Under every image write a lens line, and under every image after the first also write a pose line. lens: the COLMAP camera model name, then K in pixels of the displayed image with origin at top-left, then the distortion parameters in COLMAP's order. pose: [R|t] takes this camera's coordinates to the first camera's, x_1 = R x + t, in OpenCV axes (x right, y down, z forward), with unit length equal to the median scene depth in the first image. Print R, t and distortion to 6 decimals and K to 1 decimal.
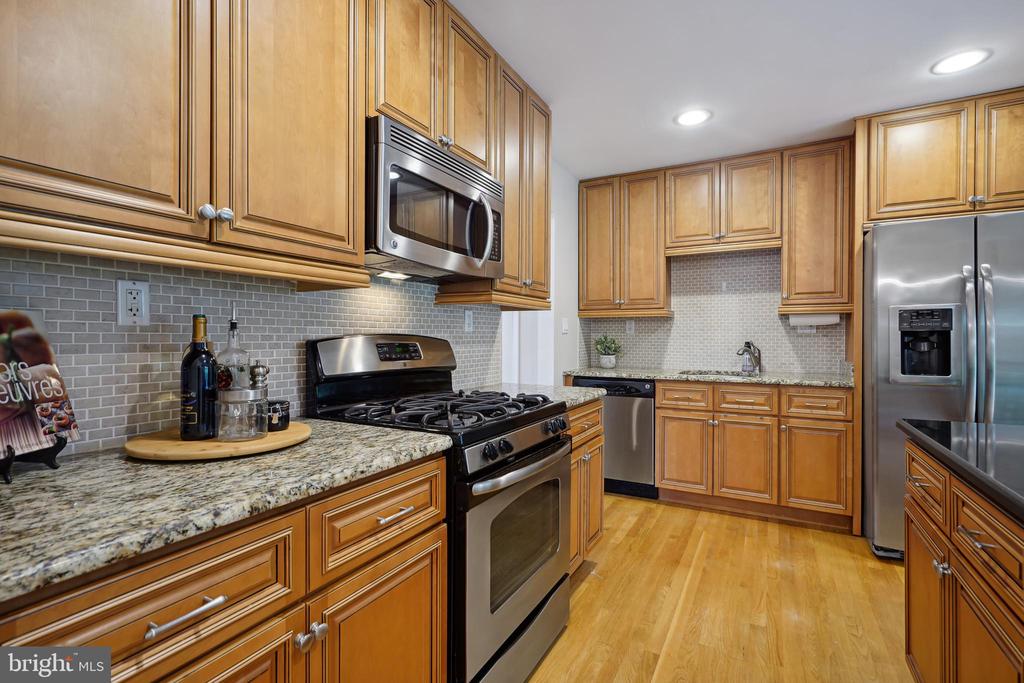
lens RADIAL K [[481.6, 0, 505.9], [0, 481.6, 338.2], [0, 0, 1]] dist [-0.000517, -0.000256]
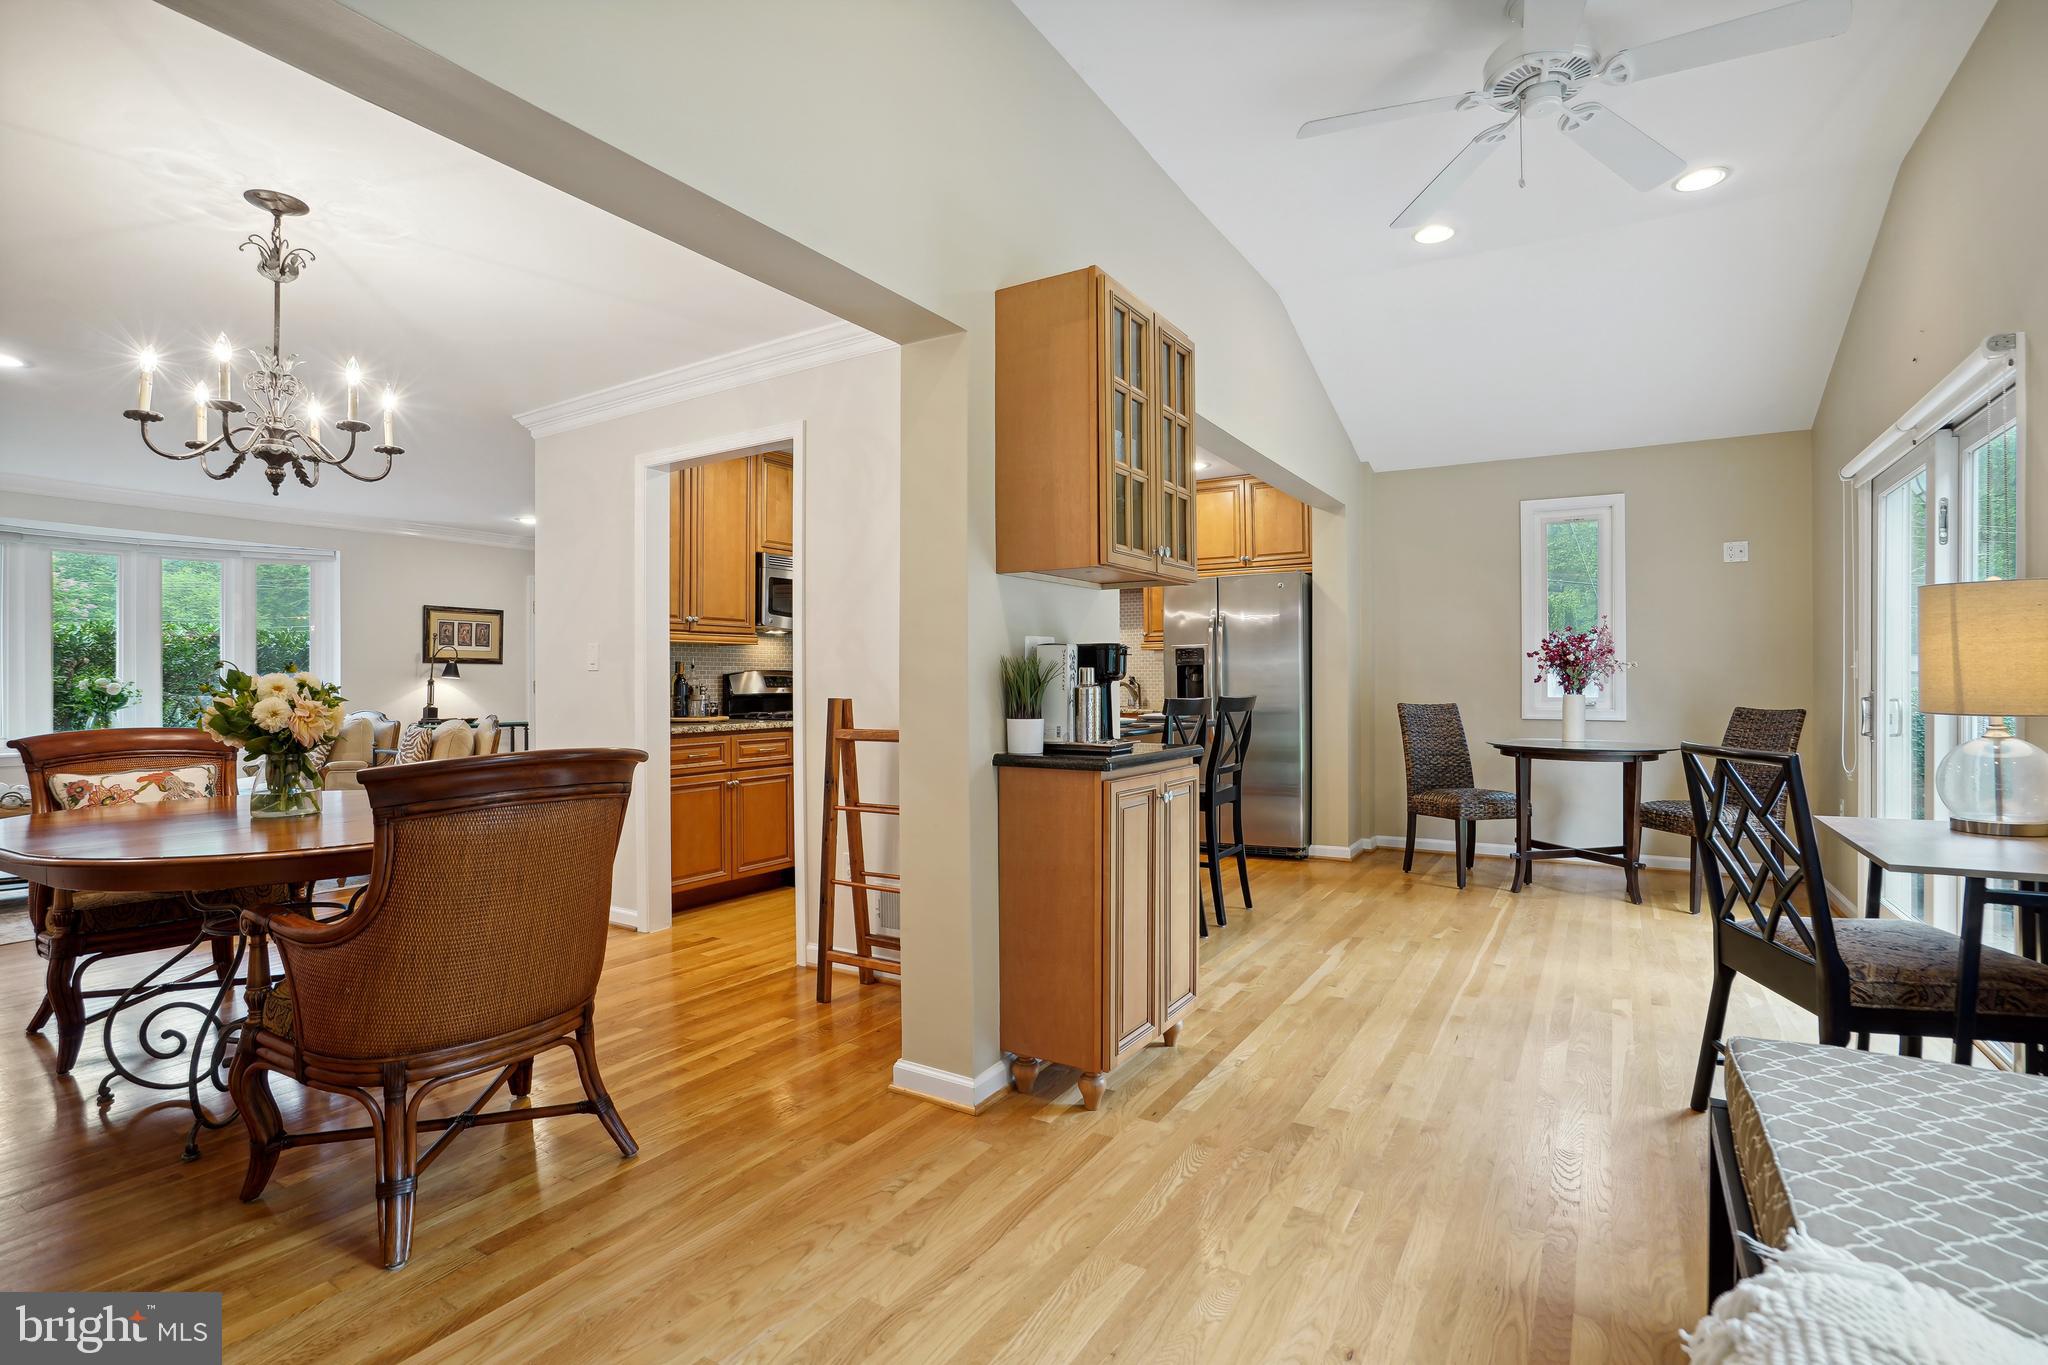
lens RADIAL K [[963.2, 0, 1011.8], [0, 963.2, 675.9], [0, 0, 1]] dist [-0.000517, -0.000256]
pose [[0.998663, -0.005380, -0.051417, 0.845910], [0.005302, 0.999985, -0.001649, 0.023918], [0.051425, 0.001374, 0.998676, -2.542987]]
